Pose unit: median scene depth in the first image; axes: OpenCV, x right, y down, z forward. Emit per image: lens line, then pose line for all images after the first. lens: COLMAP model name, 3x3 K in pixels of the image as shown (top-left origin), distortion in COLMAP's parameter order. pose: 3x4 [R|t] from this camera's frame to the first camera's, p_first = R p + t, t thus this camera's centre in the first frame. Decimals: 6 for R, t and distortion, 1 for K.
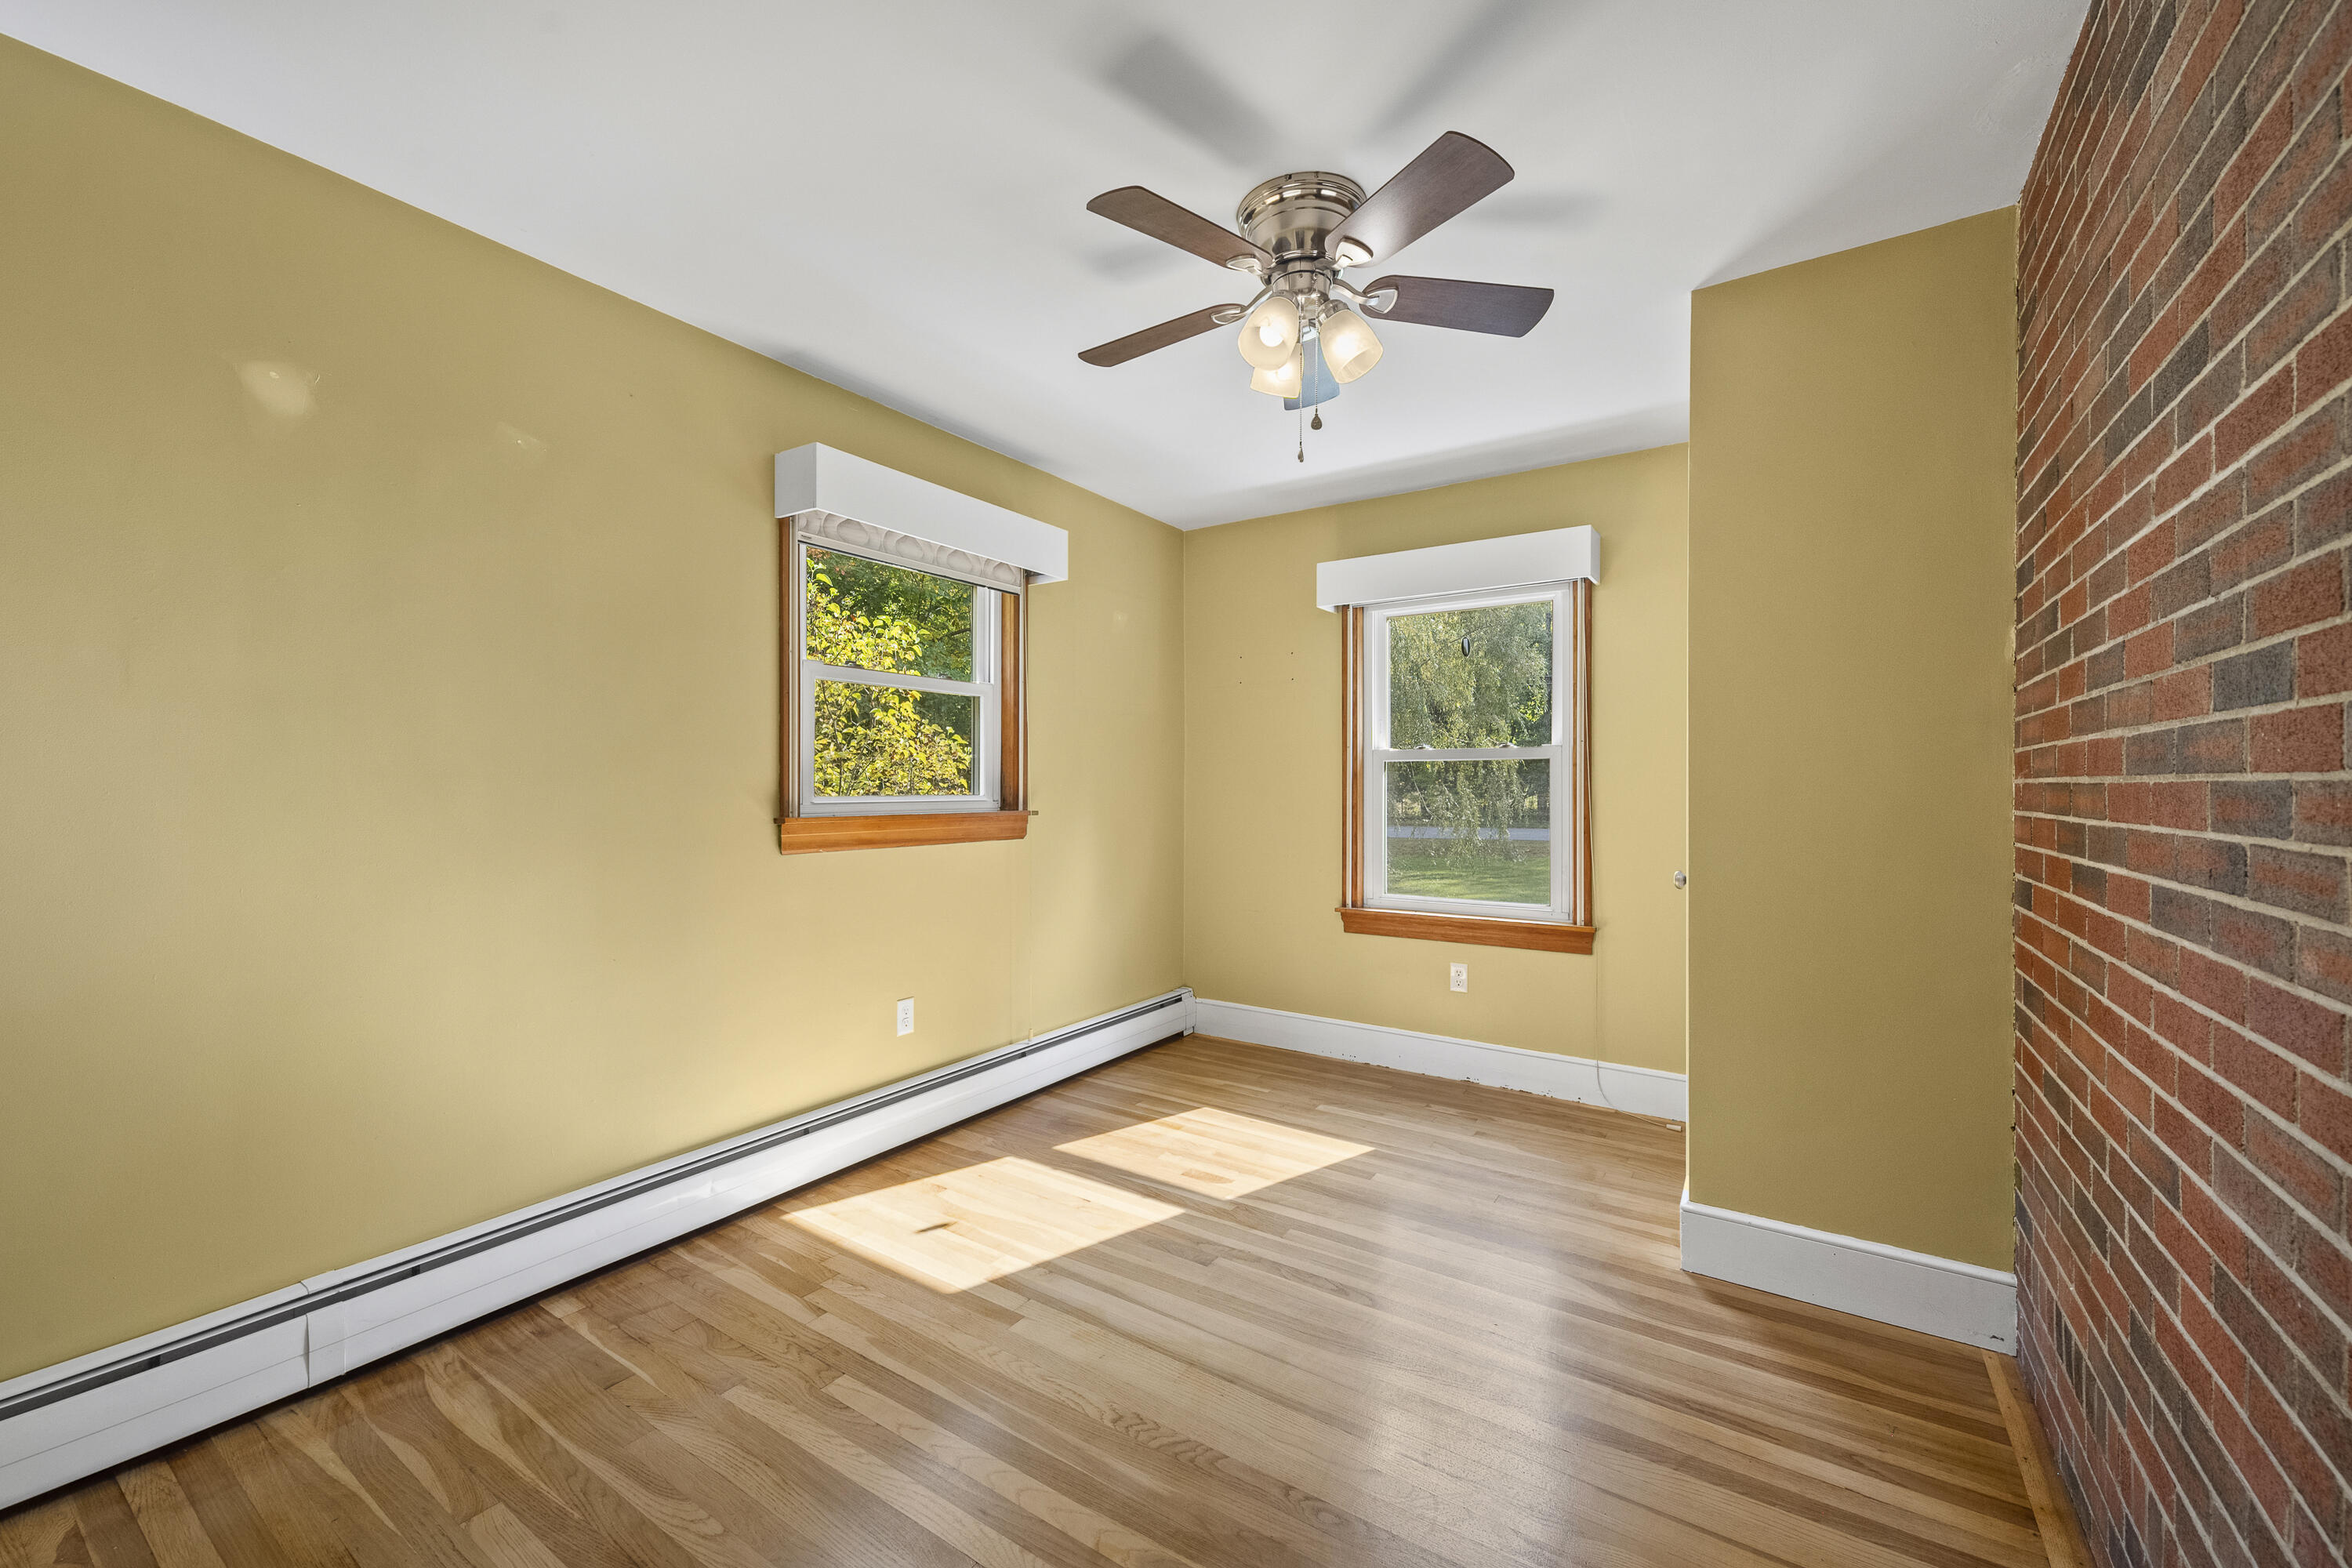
lens RADIAL K [[946.8, 0, 1176.0], [0, 946.8, 784.0], [0, 0, 1]] dist [0.011050, -0.000318]
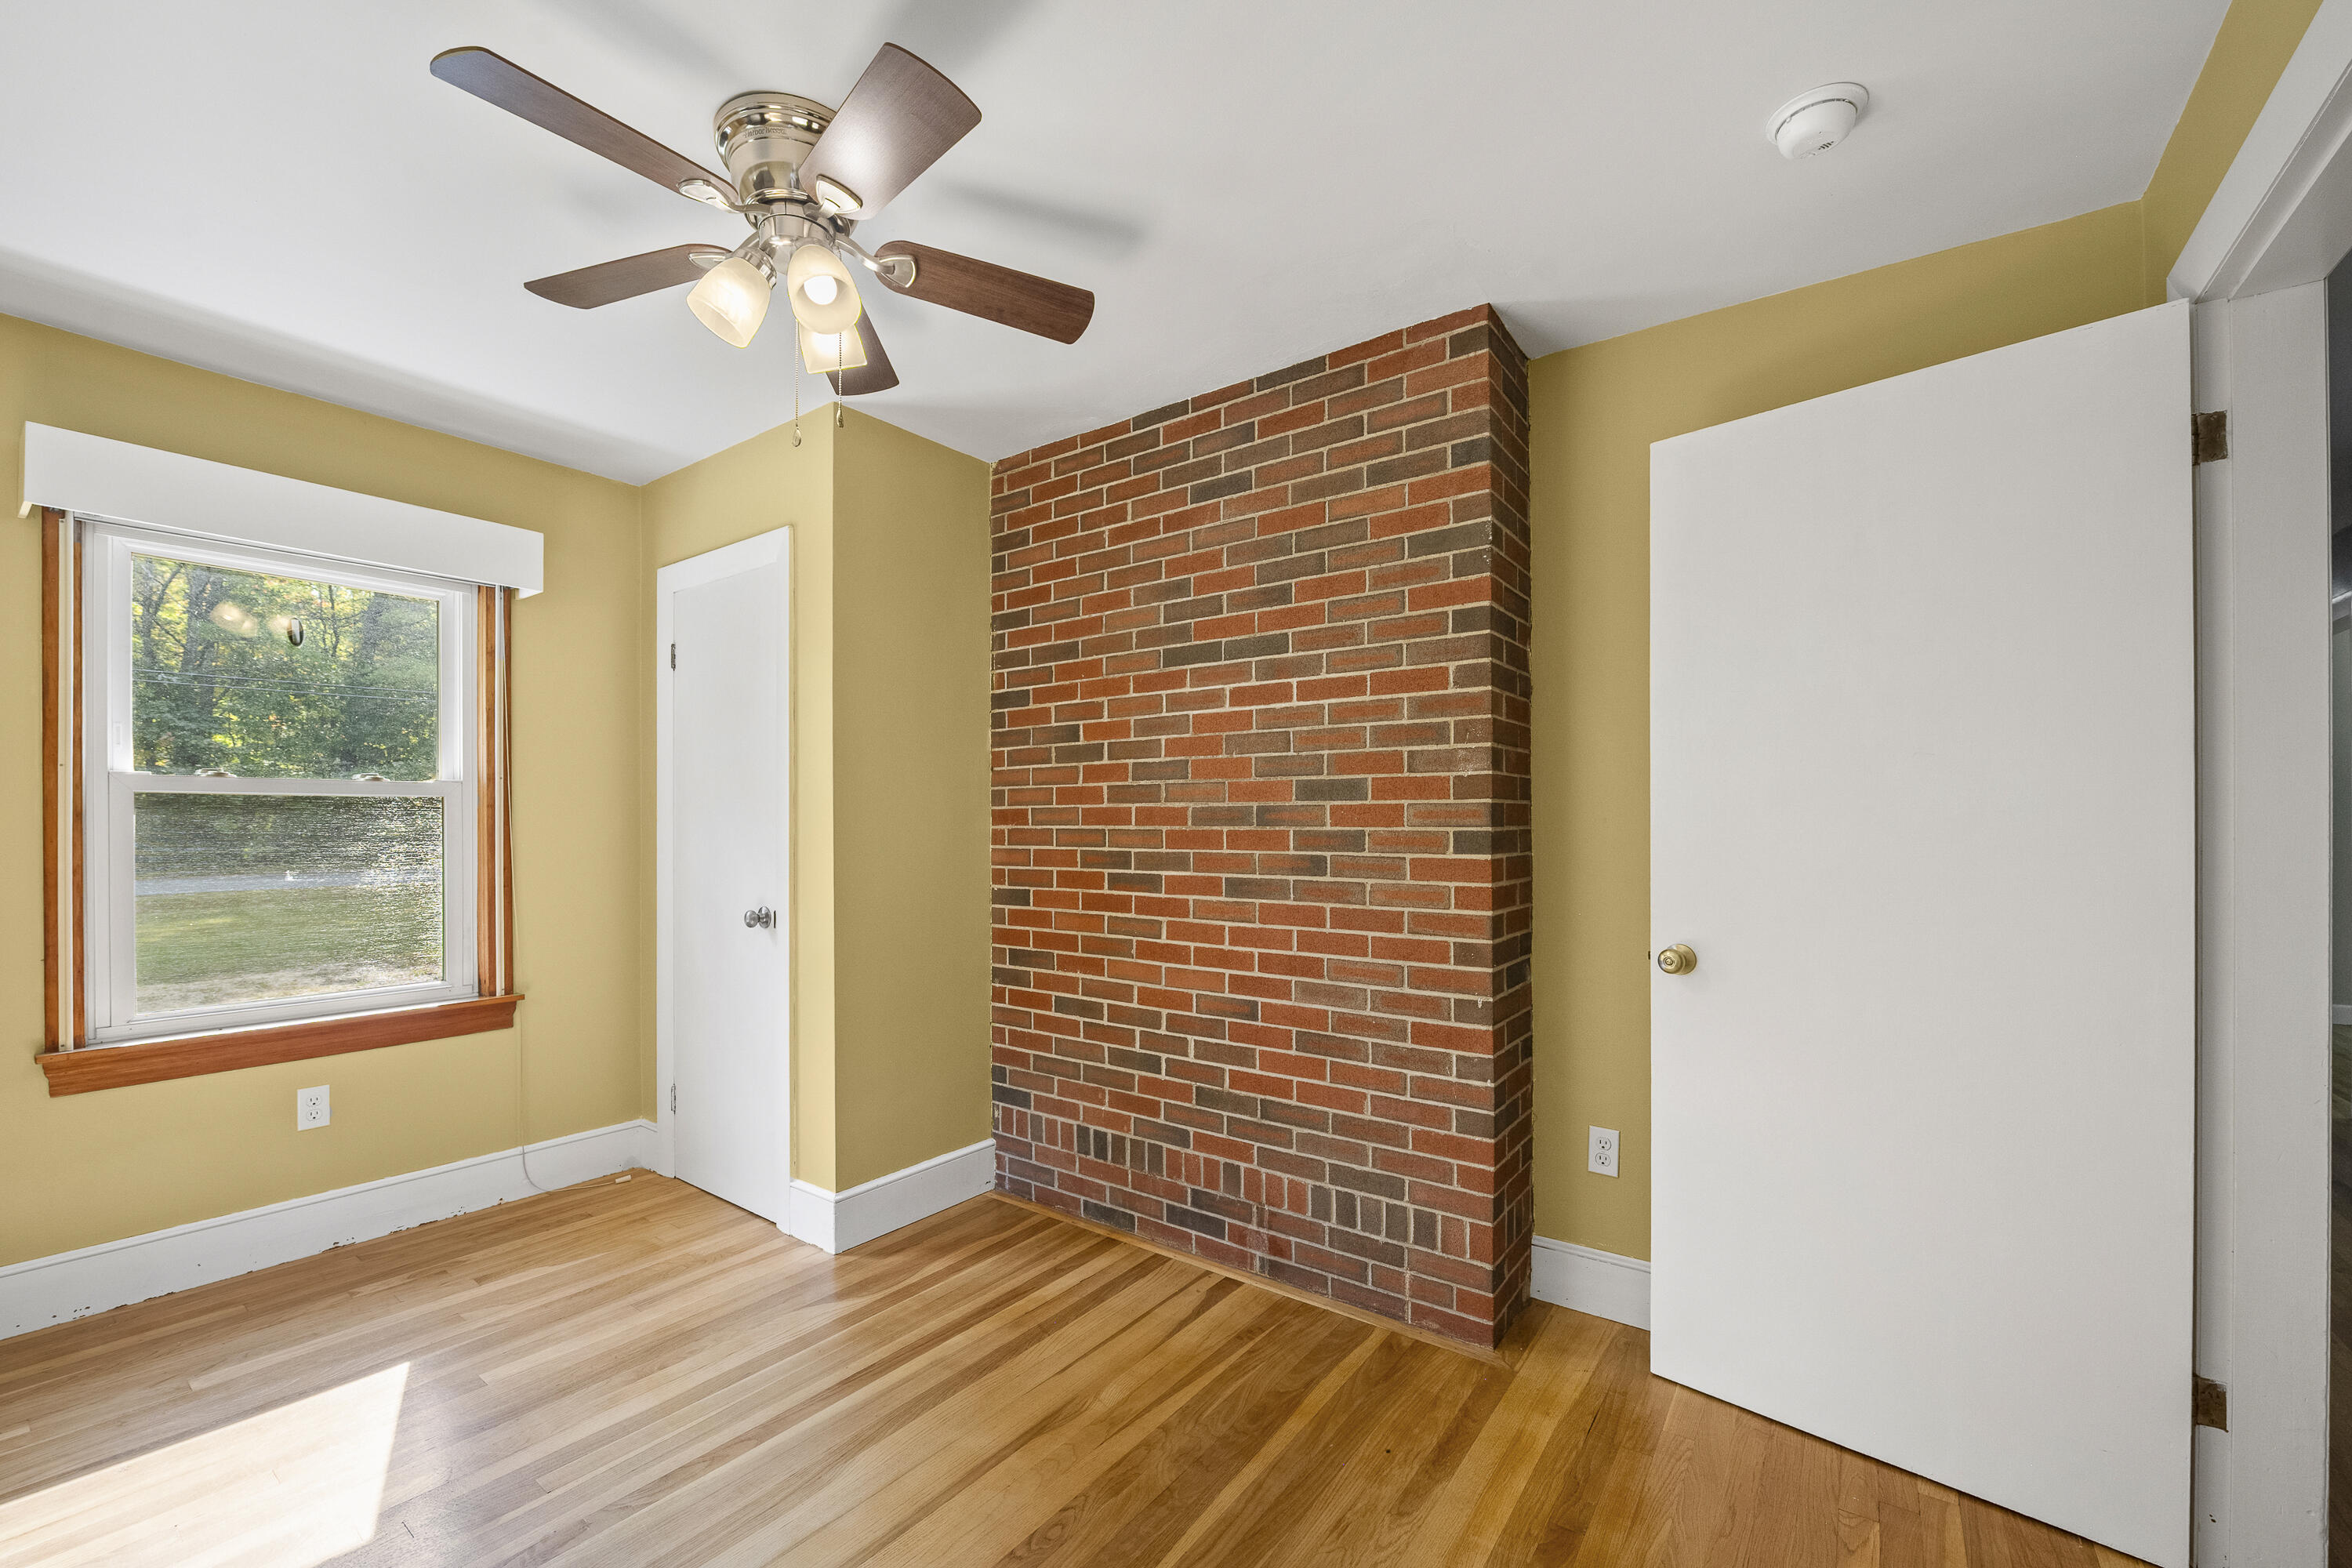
lens RADIAL K [[937.6, 0, 1167.2], [0, 937.6, 819.6], [0, 0, 1]] dist [-0.002075, -0.000260]
pose [[0.050449, 0.007087, 0.998701, -0.382034], [-0.001261, 0.999974, -0.007032, -0.003261], [-0.998726, -0.000905, 0.050457, 0.362704]]
